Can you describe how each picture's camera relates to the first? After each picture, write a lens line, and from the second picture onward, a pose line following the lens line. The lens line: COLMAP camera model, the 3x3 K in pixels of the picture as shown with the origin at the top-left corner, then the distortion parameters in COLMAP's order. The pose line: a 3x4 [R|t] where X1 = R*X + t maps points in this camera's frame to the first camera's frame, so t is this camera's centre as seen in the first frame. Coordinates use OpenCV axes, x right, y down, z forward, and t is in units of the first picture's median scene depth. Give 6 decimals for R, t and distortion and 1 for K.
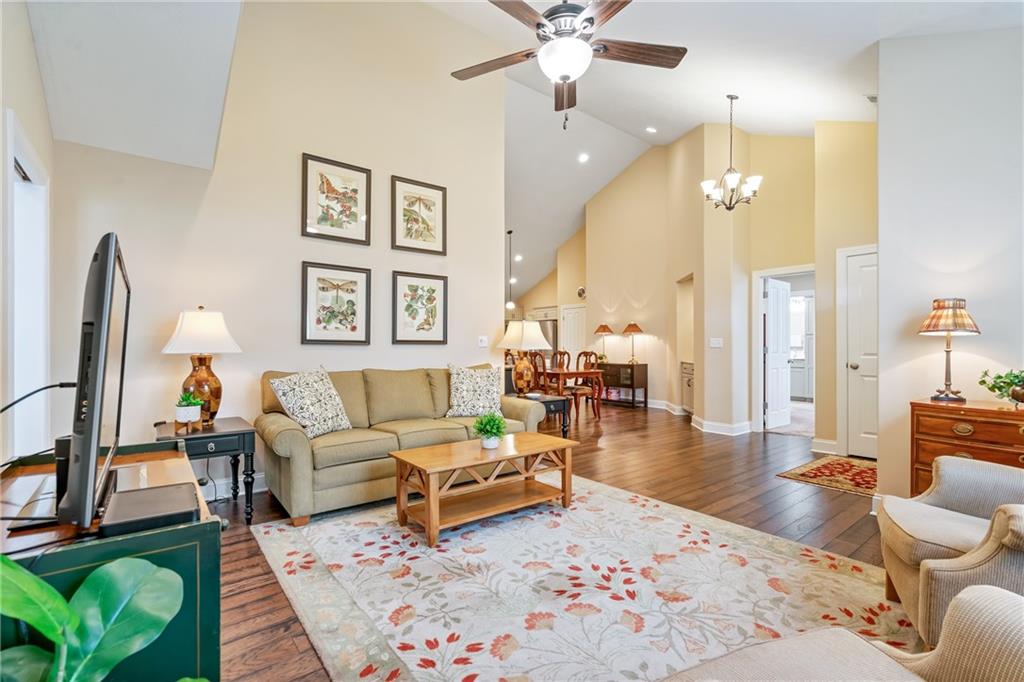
lens RADIAL K [[464.5, 0, 506.3], [0, 464.5, 349.9], [0, 0, 1]] dist [-0.001847, -0.000143]
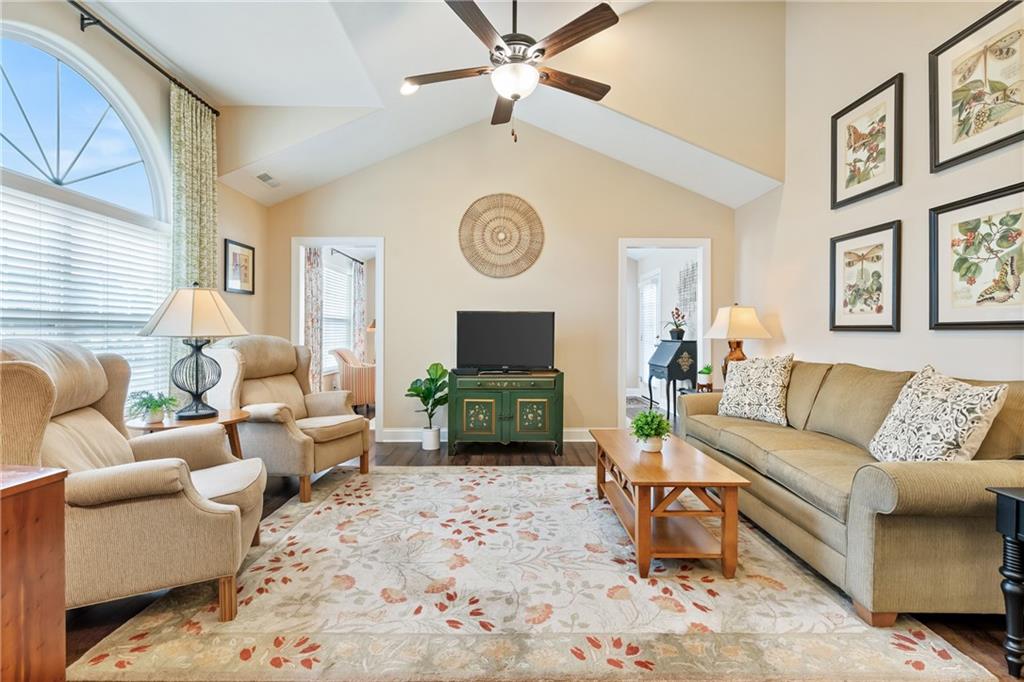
lens RADIAL K [[462.8, 0, 506.8], [0, 462.8, 333.6], [0, 0, 1]] dist [-0.001277, 0.000659]
pose [[-0.612866, 0.001357, -0.790185, 0.633872], [-0.005860, 0.999963, 0.006263, -0.009149], [0.790165, 0.008469, -0.612836, 1.029502]]
